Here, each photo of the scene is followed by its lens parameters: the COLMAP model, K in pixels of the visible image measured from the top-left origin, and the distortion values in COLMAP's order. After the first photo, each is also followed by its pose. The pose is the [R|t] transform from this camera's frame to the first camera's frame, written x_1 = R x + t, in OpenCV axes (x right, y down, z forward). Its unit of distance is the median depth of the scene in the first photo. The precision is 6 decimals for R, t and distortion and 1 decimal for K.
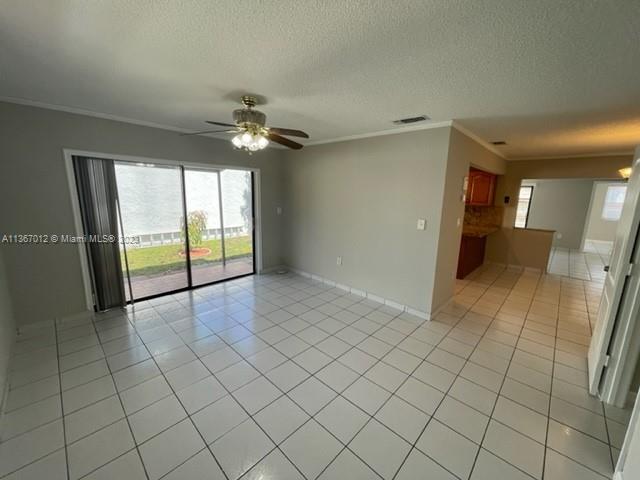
lens RADIAL K [[256.2, 0, 321.1], [0, 256.2, 239.5], [0, 0, 1]] dist [-0.000325, 0.000010]
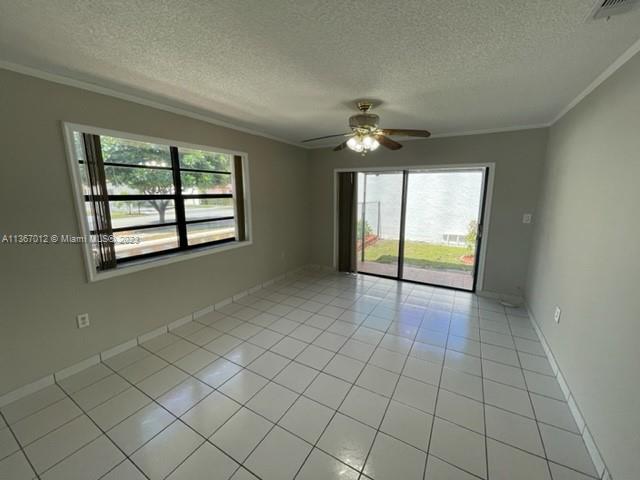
lens RADIAL K [[256.2, 0, 321.1], [0, 256.2, 239.5], [0, 0, 1]] dist [-0.000325, 0.000010]
pose [[0.233160, 0.152855, -0.960350, 0.485070], [-0.172439, 0.978417, 0.113864, -0.051535], [0.957027, 0.139053, 0.254486, 0.388271]]
